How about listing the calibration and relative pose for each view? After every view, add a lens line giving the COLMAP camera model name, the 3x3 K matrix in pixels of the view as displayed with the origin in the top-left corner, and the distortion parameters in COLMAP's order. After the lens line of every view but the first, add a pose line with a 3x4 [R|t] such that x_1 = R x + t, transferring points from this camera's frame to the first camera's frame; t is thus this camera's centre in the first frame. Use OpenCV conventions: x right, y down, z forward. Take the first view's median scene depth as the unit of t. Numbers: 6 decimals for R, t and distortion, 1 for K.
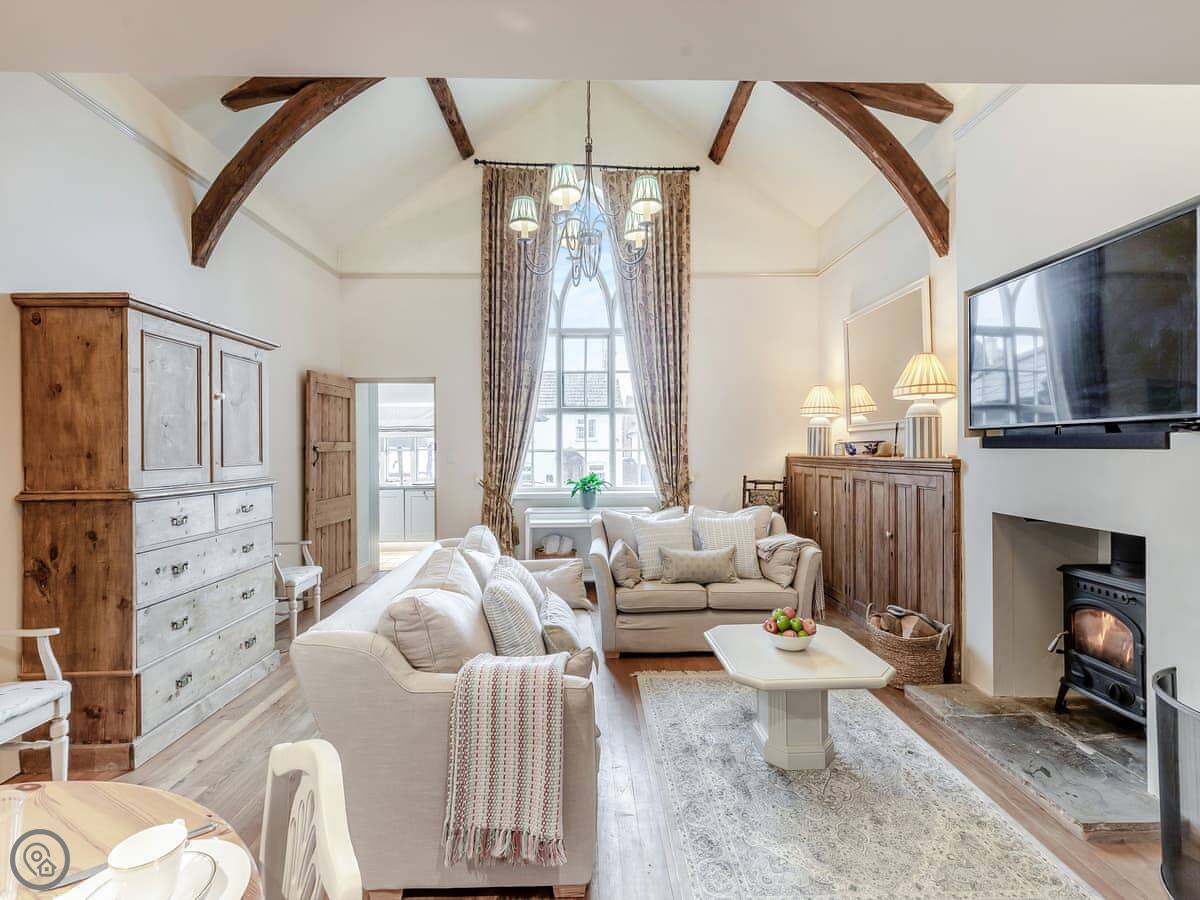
lens RADIAL K [[557.7, 0, 605.0], [0, 557.7, 447.2], [0, 0, 1]] dist [0.001408, -0.000042]
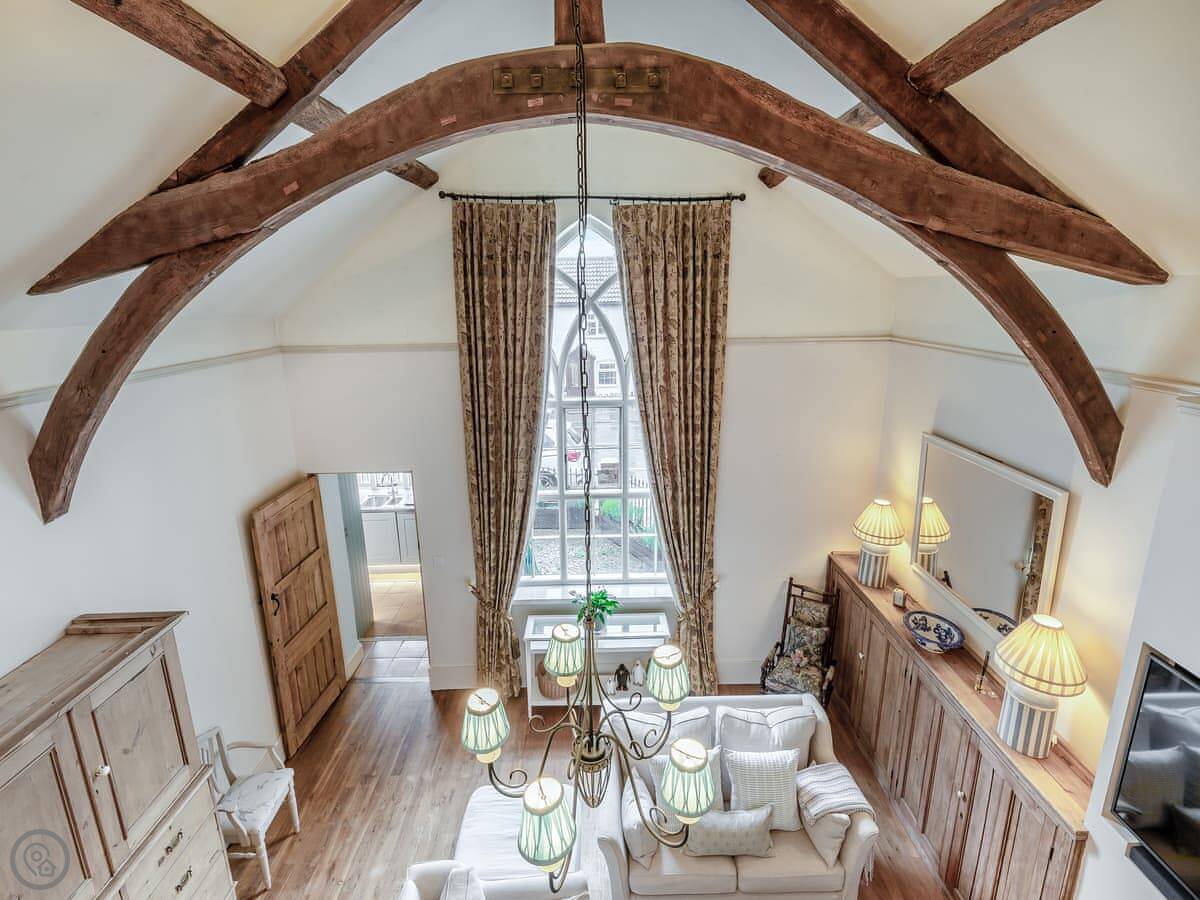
lens RADIAL K [[567.5, 0, 603.7], [0, 567.5, 453.4], [0, 0, 1]] dist [0.001967, -0.000428]
pose [[0.999772, 0.000575, -0.021324, -0.000828], [0.004493, 0.971545, 0.236811, -0.372495], [0.020853, -0.236853, 0.971322, 0.203922]]
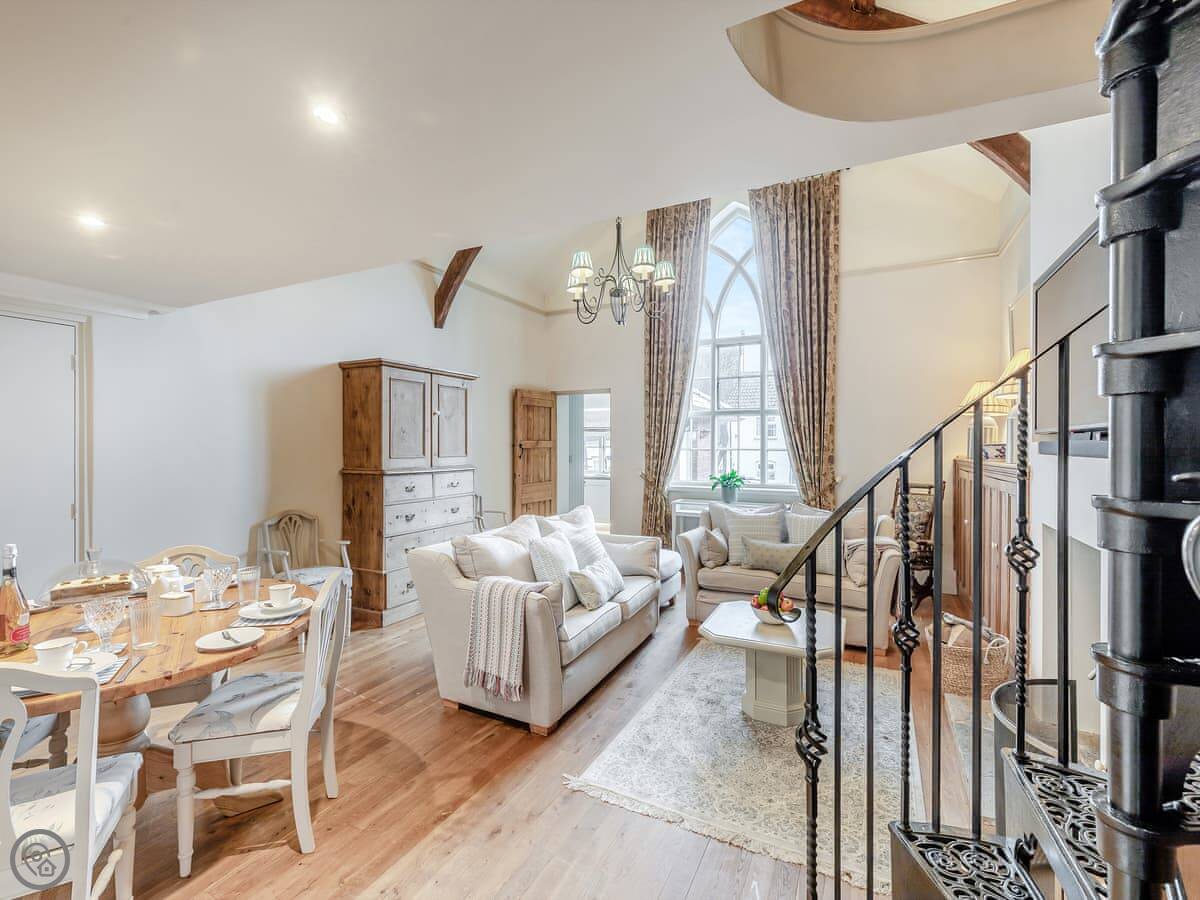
lens RADIAL K [[557.9, 0, 584.9], [0, 557.9, 448.0], [0, 0, 1]] dist [0.002237, -0.000298]
pose [[0.867743, 0.012245, -0.496863, 0.275224], [-0.008276, 0.999914, 0.010190, -0.006499], [0.496945, -0.004730, 0.867769, -0.100692]]
